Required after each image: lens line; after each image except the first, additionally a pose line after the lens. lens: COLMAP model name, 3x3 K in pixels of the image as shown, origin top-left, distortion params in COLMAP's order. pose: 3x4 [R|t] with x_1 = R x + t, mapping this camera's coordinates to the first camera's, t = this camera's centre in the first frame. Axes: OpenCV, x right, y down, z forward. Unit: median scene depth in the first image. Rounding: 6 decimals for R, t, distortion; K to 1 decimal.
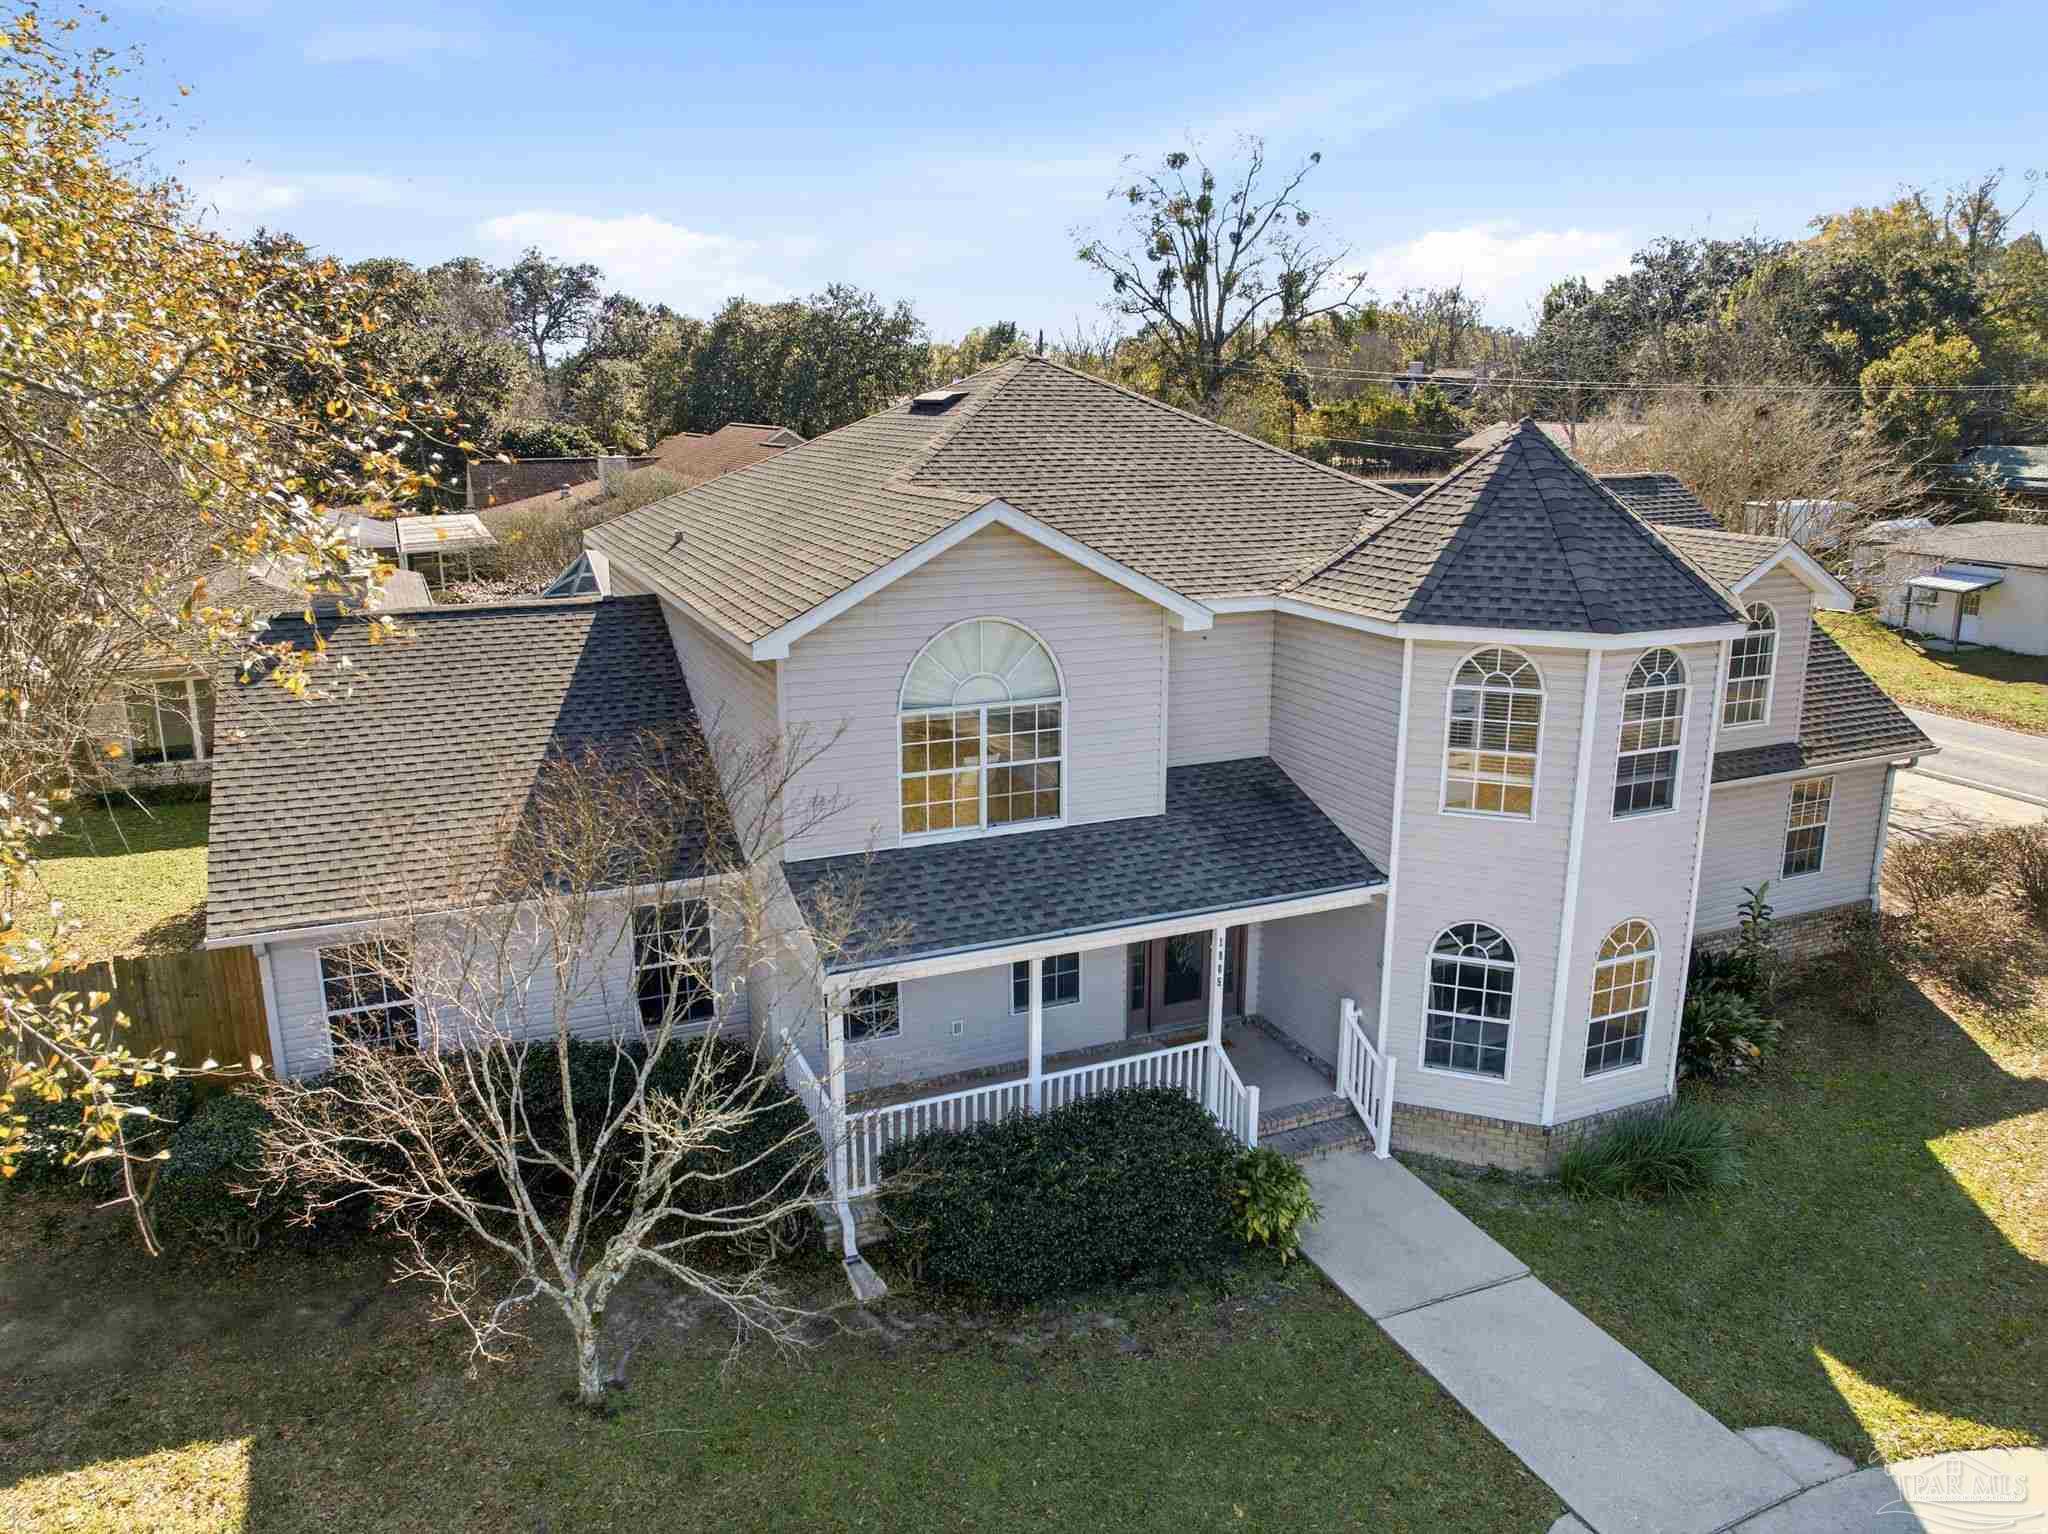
lens RADIAL K [[1452.9, 0, 1024.0], [0, 1452.9, 767.0], [0, 0, 1]] dist [-0.058341, 0.032558]
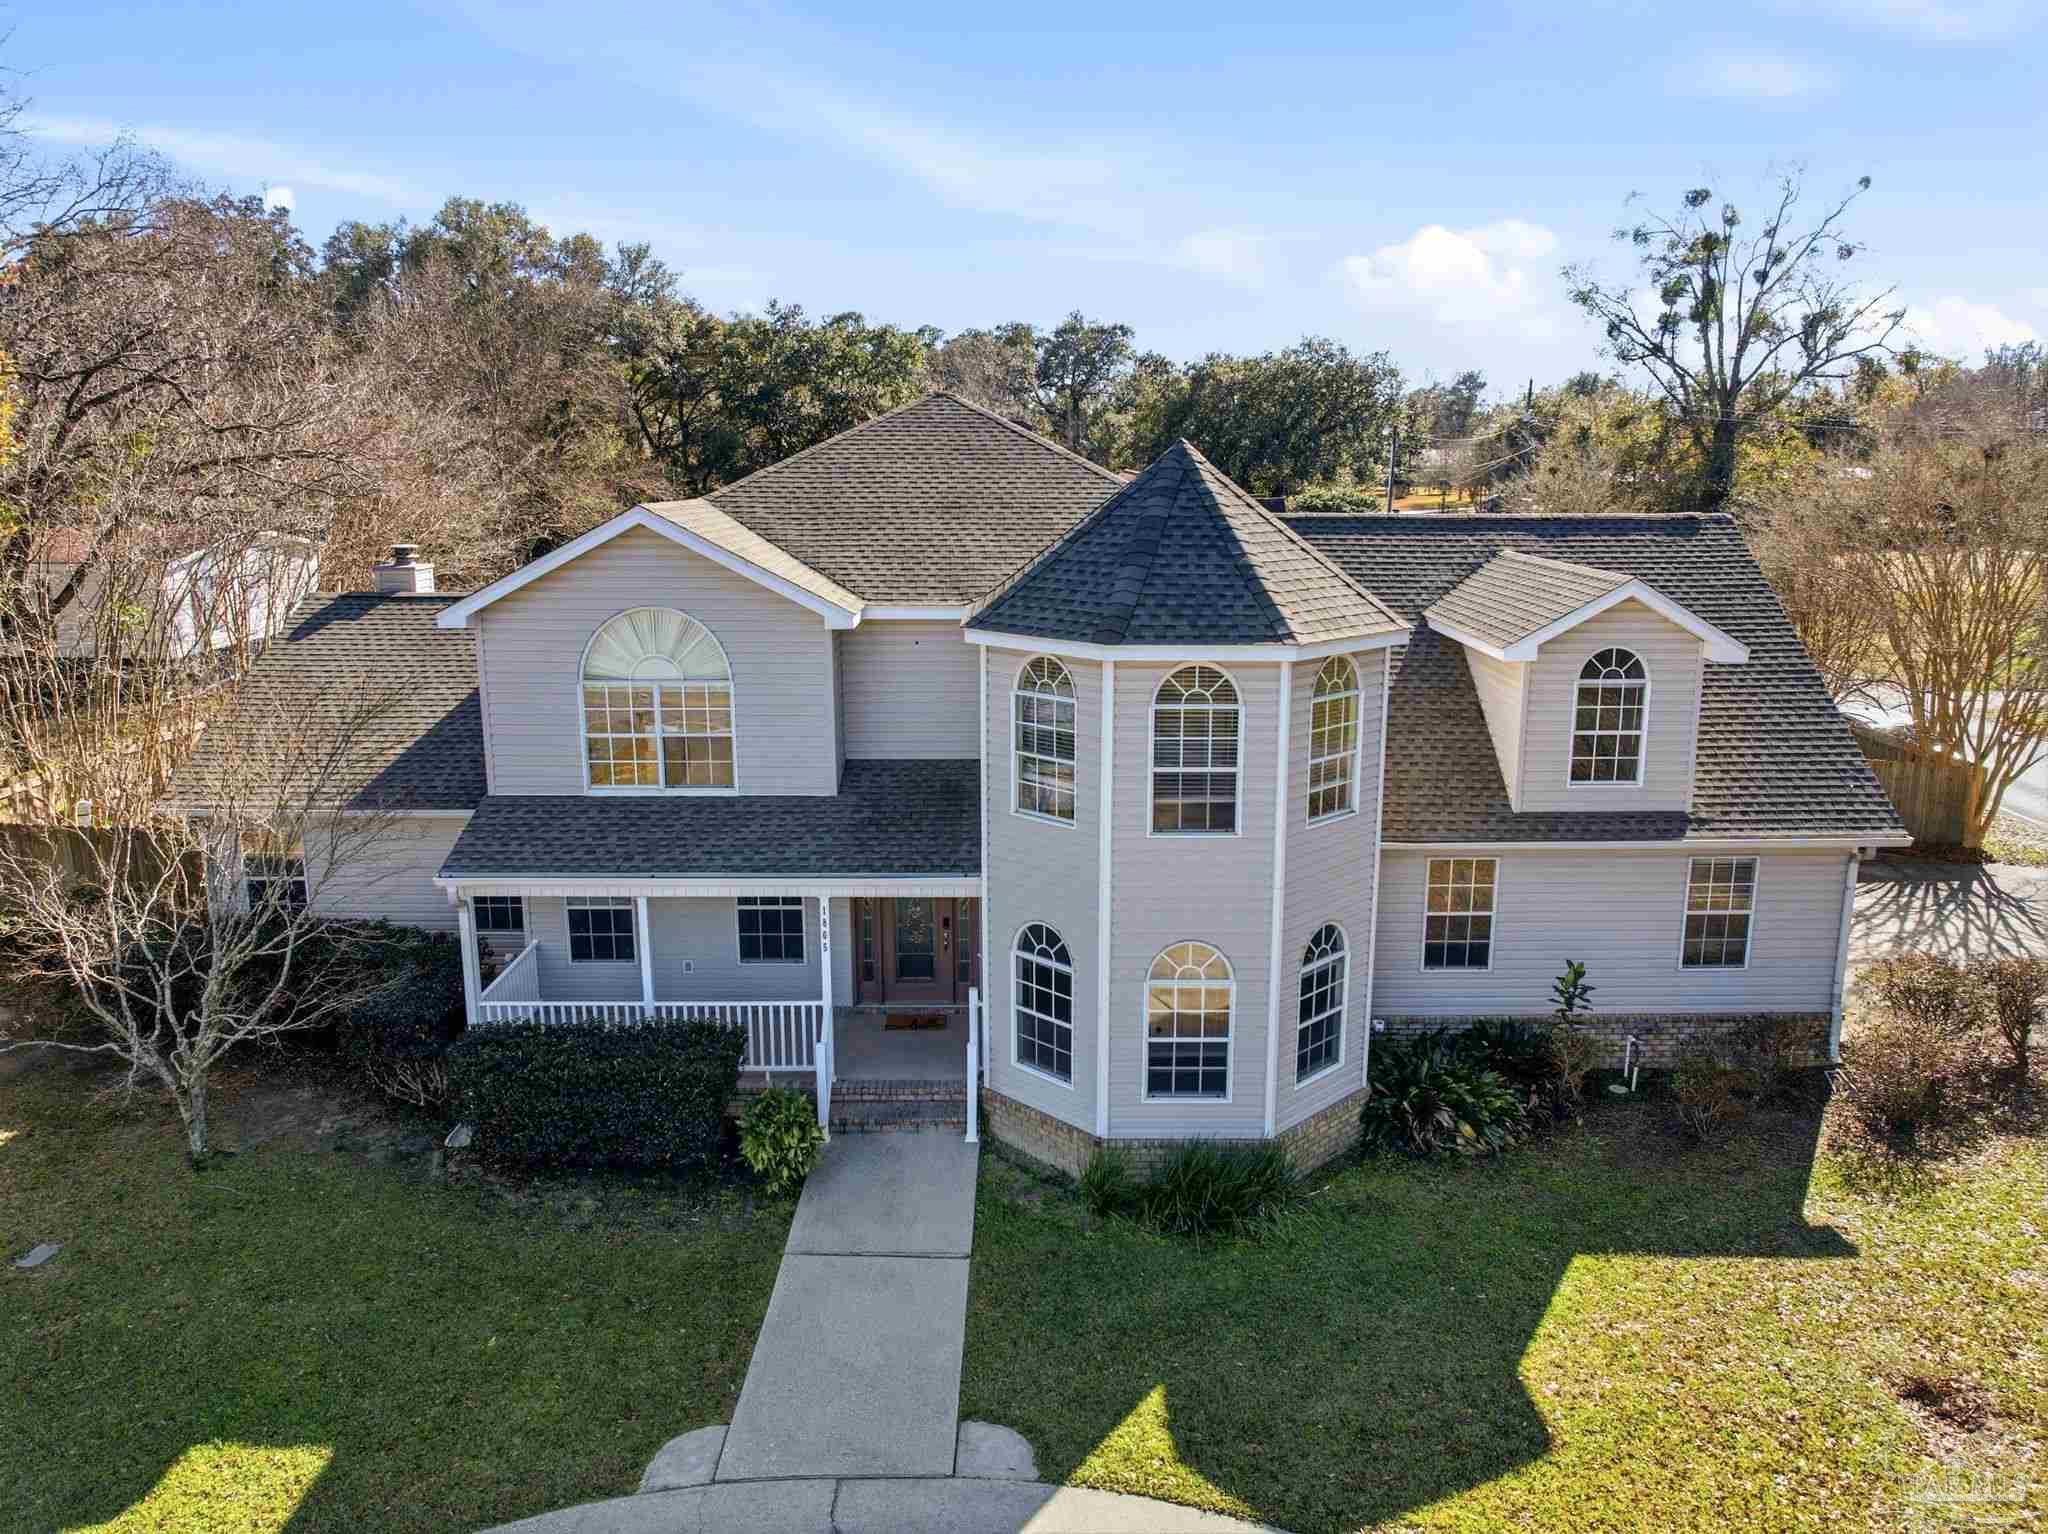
lens RADIAL K [[1442.5, 0, 1031.3], [0, 1442.5, 769.8], [0, 0, 1]] dist [-0.032246, -0.004488]
pose [[0.913885, 0.086901, -0.396563, 0.680387], [-0.100453, 0.994850, -0.013489, 0.012516], [0.393349, 0.052163, 0.917908, 0.044637]]
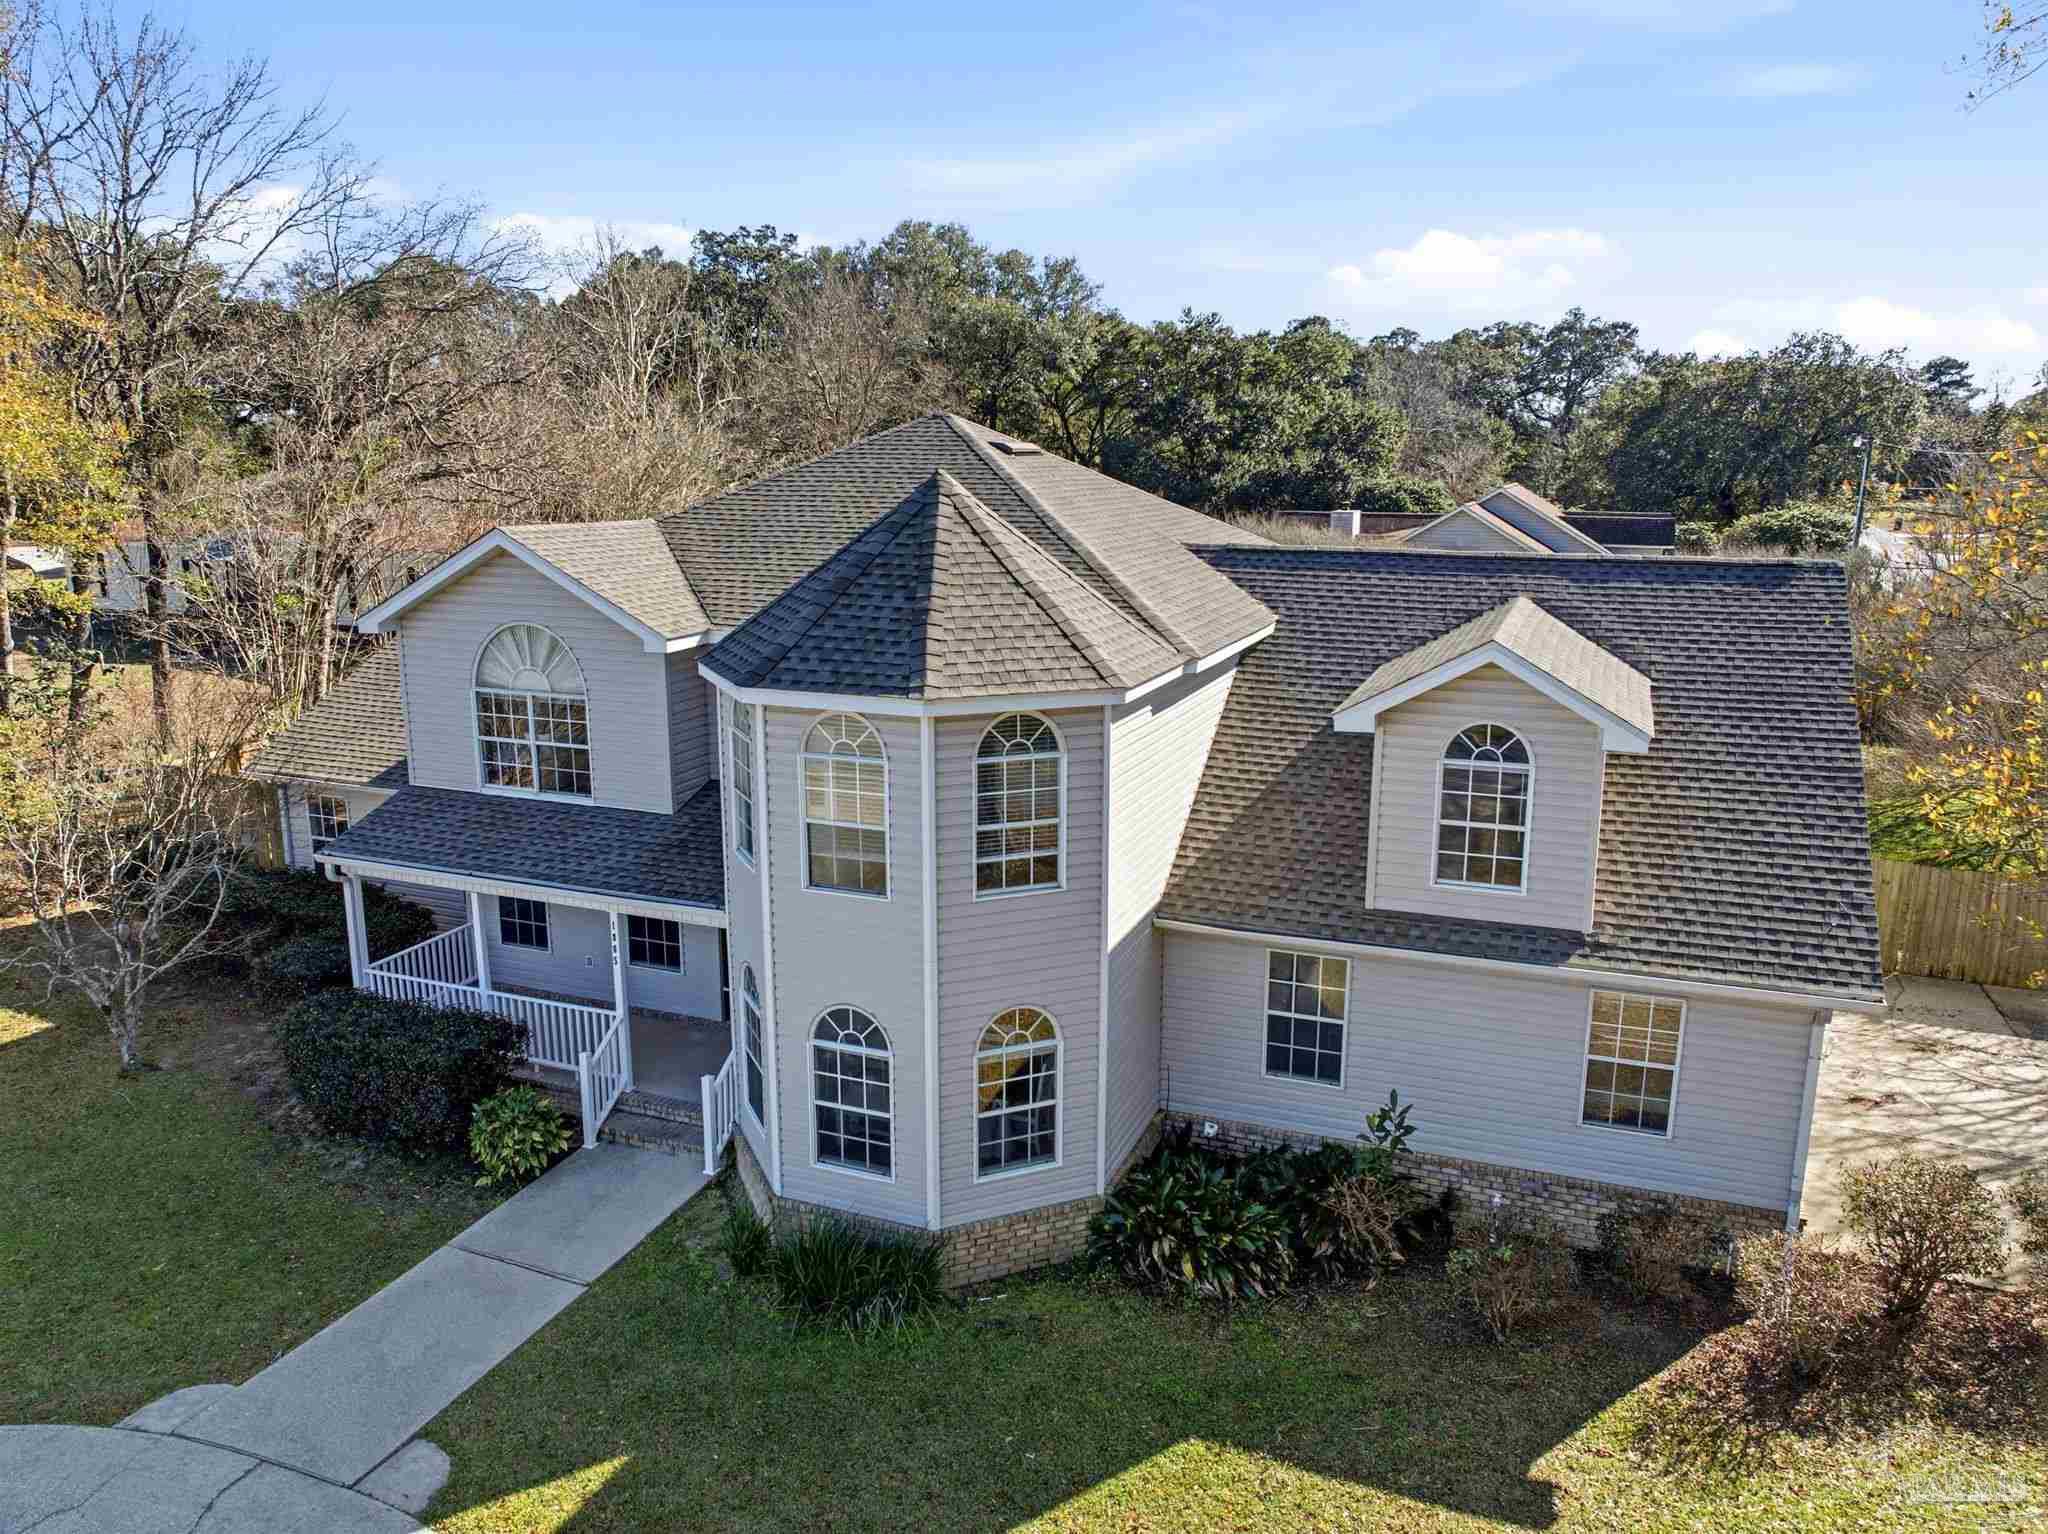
lens RADIAL K [[1442.5, 0, 1031.3], [0, 1442.5, 769.8], [0, 0, 1]] dist [-0.032246, -0.004488]
pose [[0.698962, 0.154778, -0.698209, 1.092137], [-0.180550, 0.982864, 0.037135, -0.096178], [0.691992, 0.100106, 0.714930, 0.389779]]
